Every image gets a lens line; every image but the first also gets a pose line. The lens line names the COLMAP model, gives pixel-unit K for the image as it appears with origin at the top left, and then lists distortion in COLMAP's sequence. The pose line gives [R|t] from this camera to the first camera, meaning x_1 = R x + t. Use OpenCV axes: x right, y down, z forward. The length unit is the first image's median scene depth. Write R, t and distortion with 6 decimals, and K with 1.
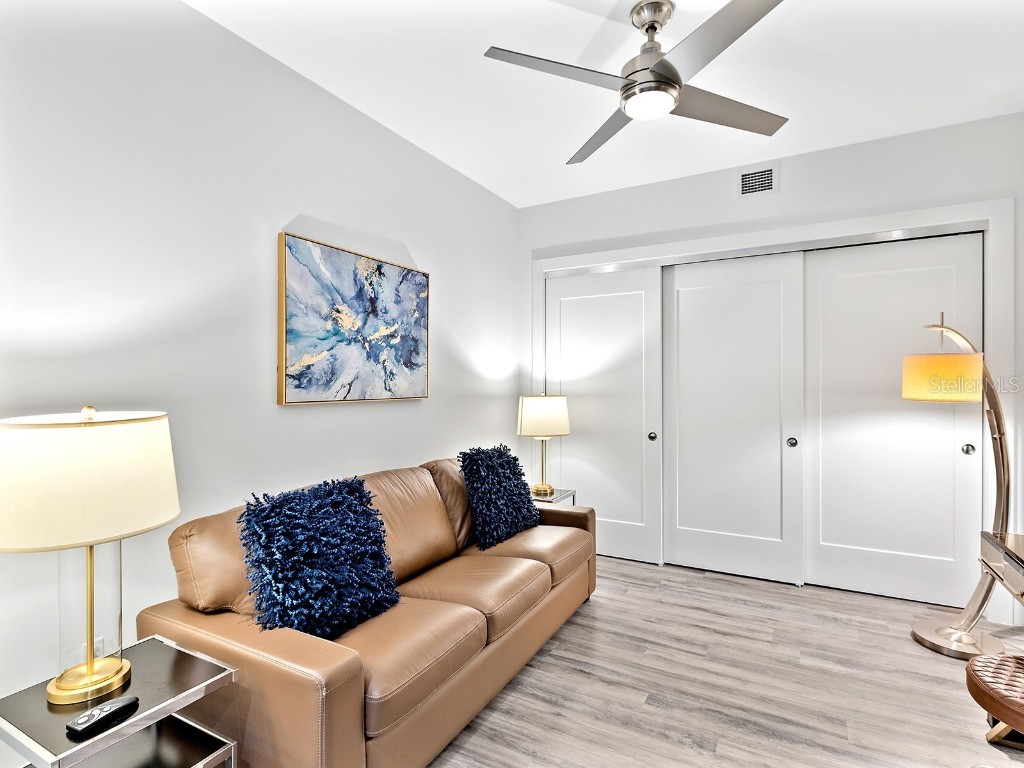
lens RADIAL K [[518.6, 0, 524.1], [0, 518.6, 381.9], [0, 0, 1]] dist [0.002327, 0.000050]
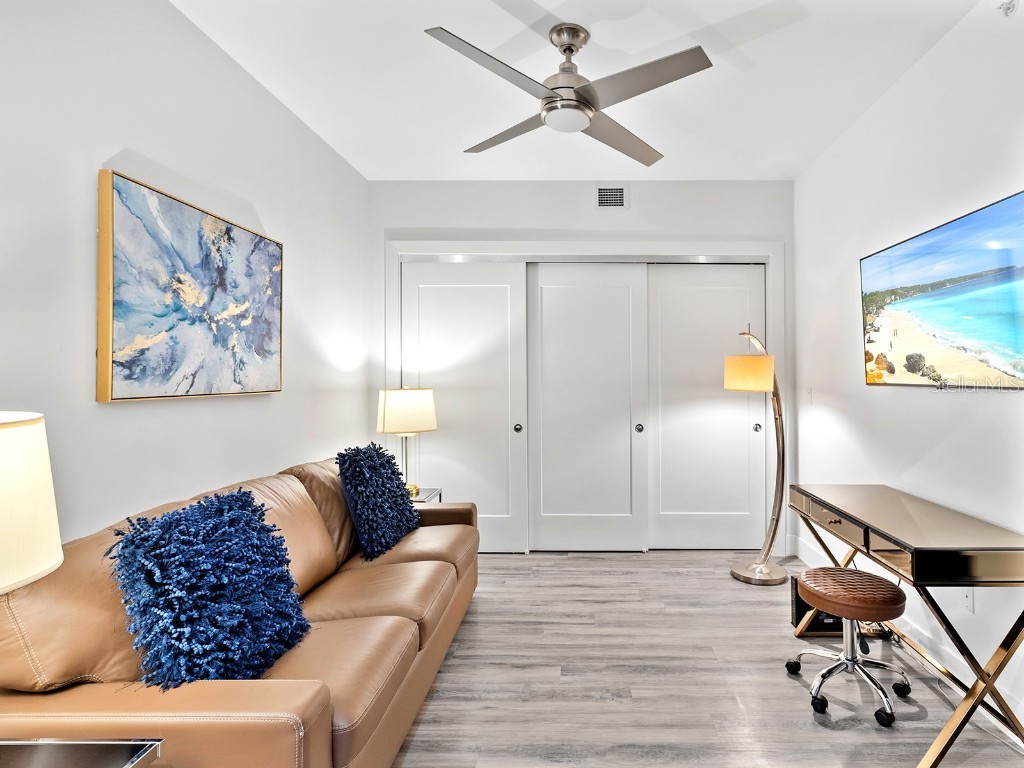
lens RADIAL K [[546.4, 0, 588.1], [0, 546.4, 368.3], [0, 0, 1]] dist [0.003194, 0.000809]
pose [[0.878149, 0.013201, 0.478206, -0.215638], [-0.007550, 0.999877, -0.013737, 0.001586], [-0.478328, 0.008452, 0.878140, -0.016586]]
